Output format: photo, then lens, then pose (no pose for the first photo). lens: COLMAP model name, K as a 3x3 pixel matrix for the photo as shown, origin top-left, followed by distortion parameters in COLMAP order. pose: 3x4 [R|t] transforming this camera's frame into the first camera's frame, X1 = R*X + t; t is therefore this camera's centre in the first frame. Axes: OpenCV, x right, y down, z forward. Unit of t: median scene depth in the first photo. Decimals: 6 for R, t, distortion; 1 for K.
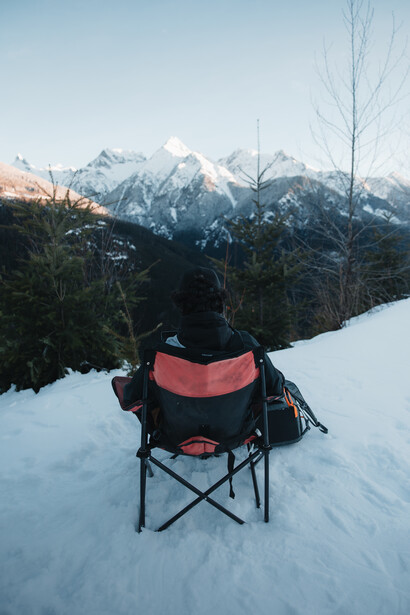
lens RADIAL K [[410.2, 0, 204.8], [0, 410.2, 309.1], [0, 0, 1]] dist [0.009465, 0.000725]
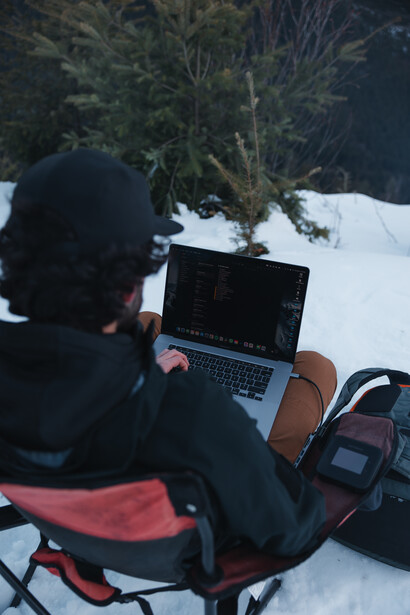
lens RADIAL K [[554.2, 0, 205.2], [0, 554.2, 308.9], [0, 0, 1]] dist [0.014129, 0.005224]
pose [[0.851780, 0.308251, -0.423619, 0.107936], [-0.118041, 0.900714, 0.418067, -0.071122], [0.510429, -0.306097, 0.803596, 0.281634]]
